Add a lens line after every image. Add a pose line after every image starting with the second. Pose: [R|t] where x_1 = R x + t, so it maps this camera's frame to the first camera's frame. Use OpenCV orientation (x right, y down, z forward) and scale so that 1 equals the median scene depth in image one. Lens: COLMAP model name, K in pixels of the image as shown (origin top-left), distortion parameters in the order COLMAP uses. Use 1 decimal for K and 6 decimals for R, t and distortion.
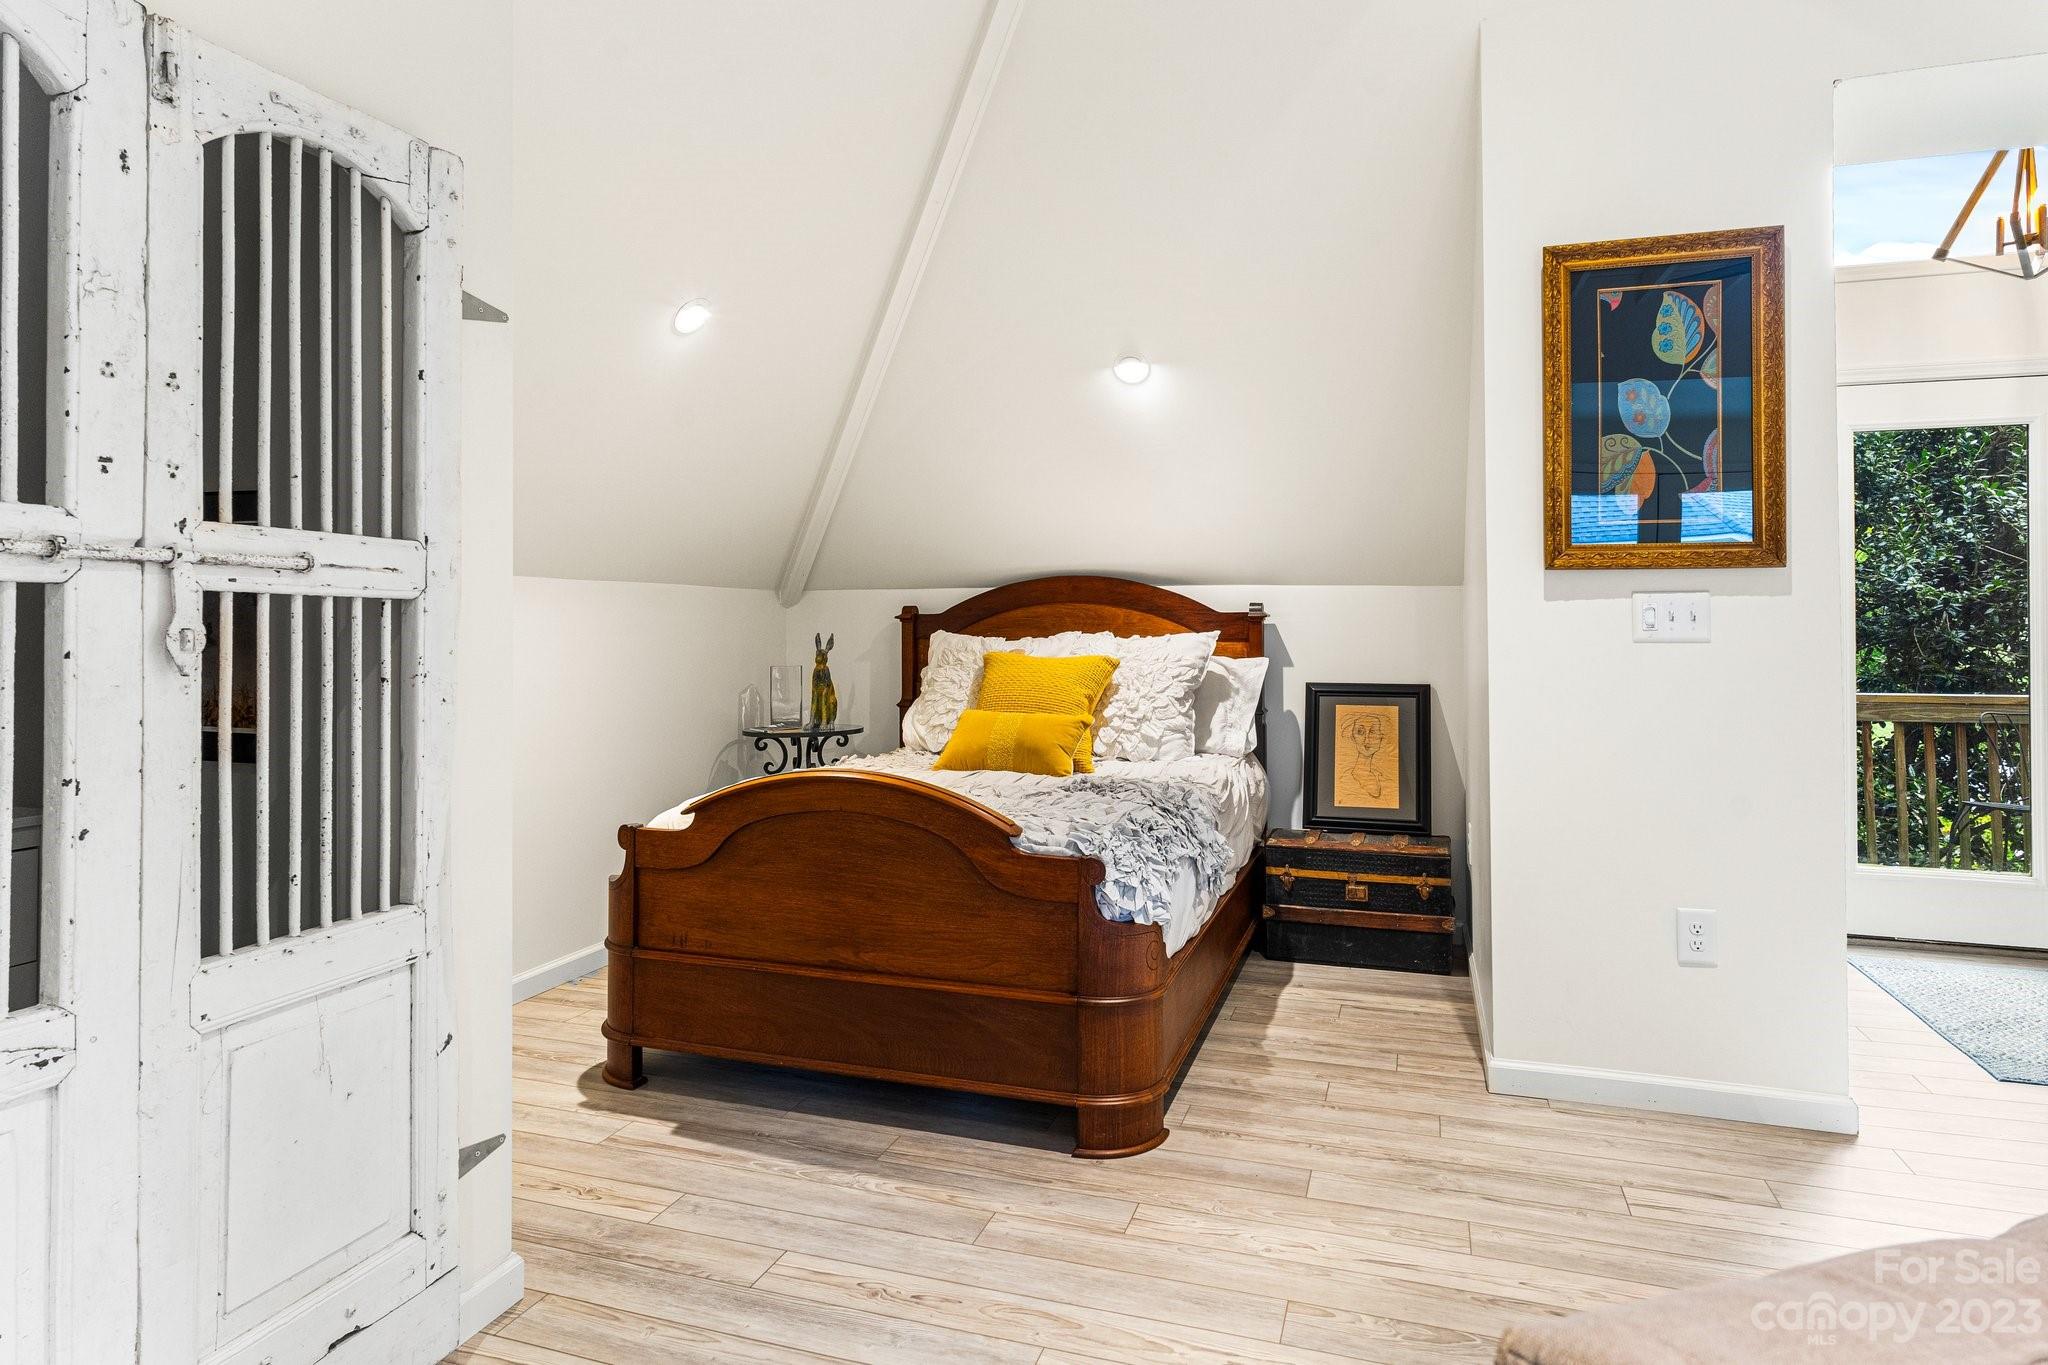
lens RADIAL K [[1163.1, 0, 1035.8], [0, 1163.1, 605.1], [0, 0, 1]] dist [-0.000940, 0.000051]
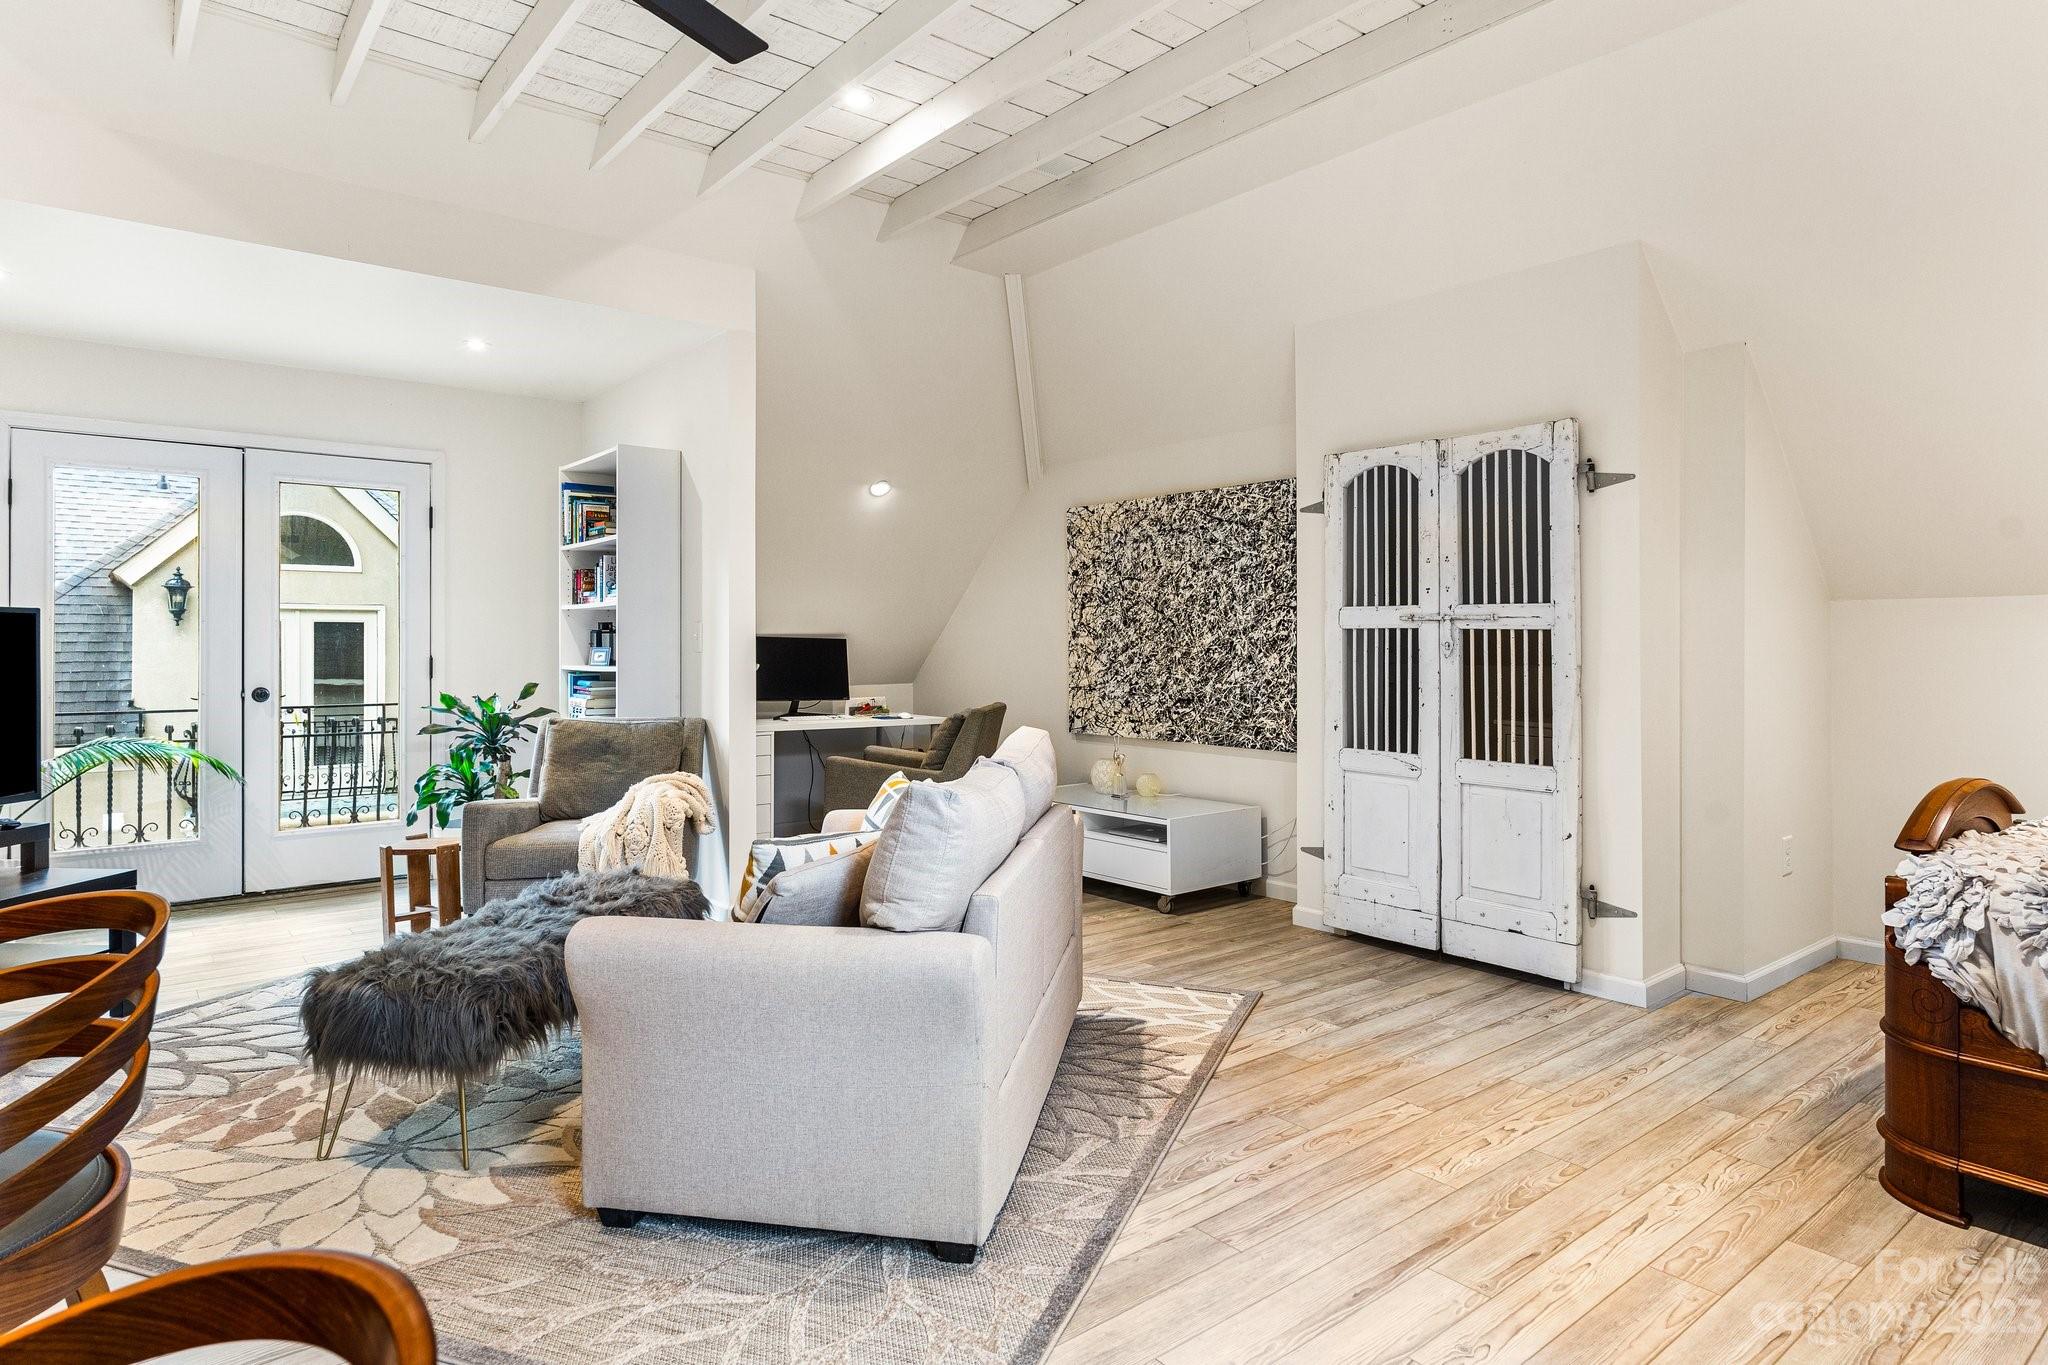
lens RADIAL K [[1140.9, 0, 1033.3], [0, 1140.9, 645.9], [0, 0, 1]] dist [0.000241, 0.000333]
pose [[-0.541235, -0.000320, -0.840872, 1.141054], [0.010317, 0.999922, -0.007021, 0.019789], [0.840808, -0.012475, -0.541189, 0.837610]]
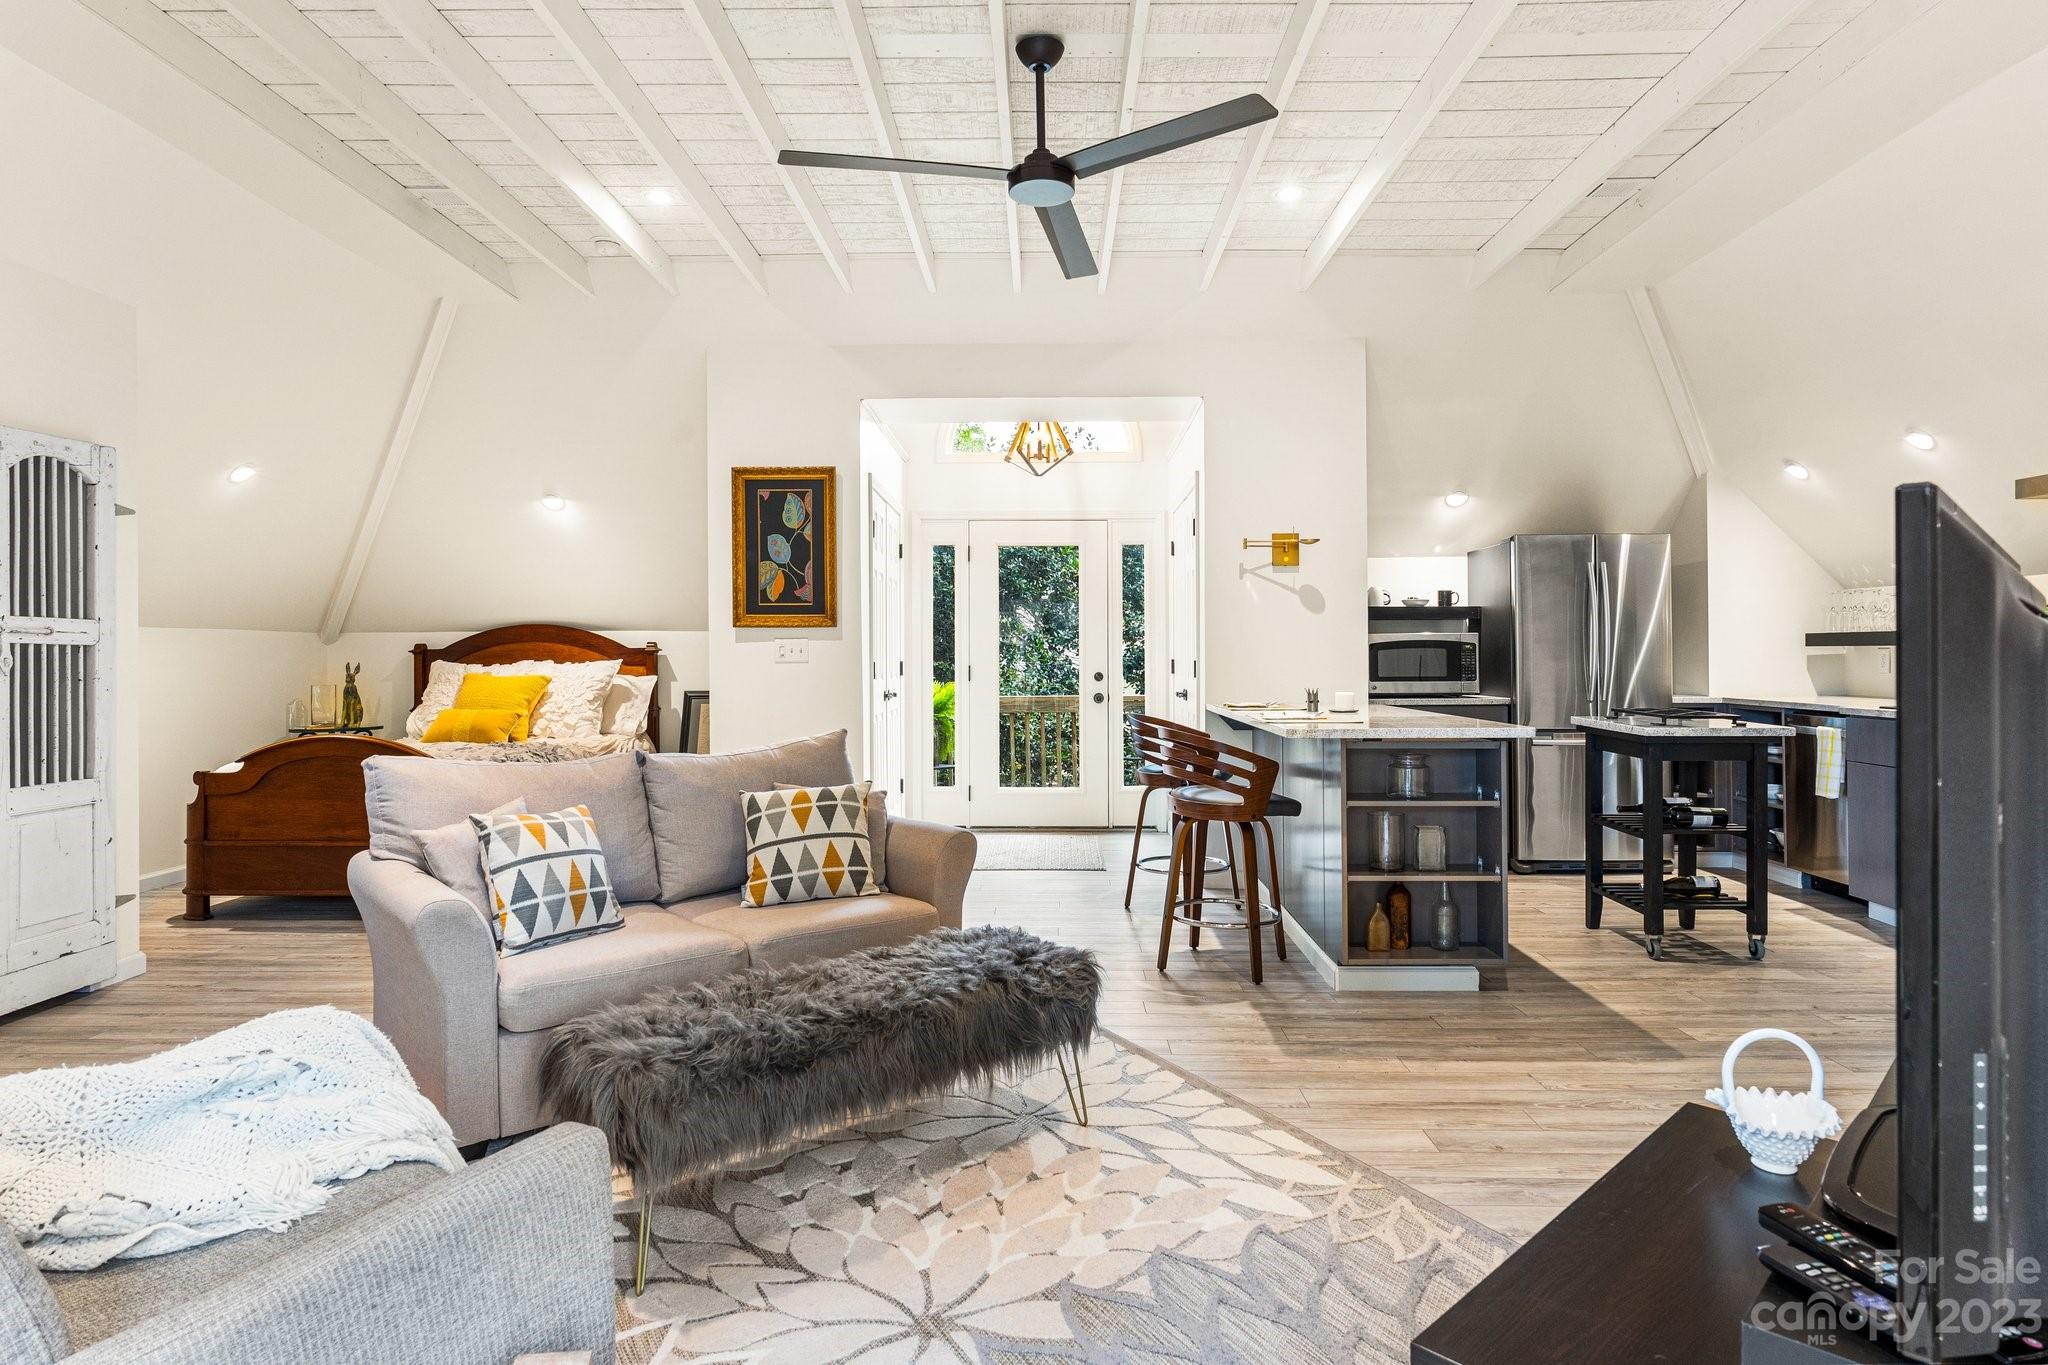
lens RADIAL K [[1140.9, 0, 1033.3], [0, 1140.9, 645.9], [0, 0, 1]] dist [0.000241, 0.000333]
pose [[0.954668, -0.001627, 0.297668, 0.350817], [-0.000603, 0.999972, 0.007398, -0.013293], [-0.297672, -0.007242, 0.954641, -1.056435]]
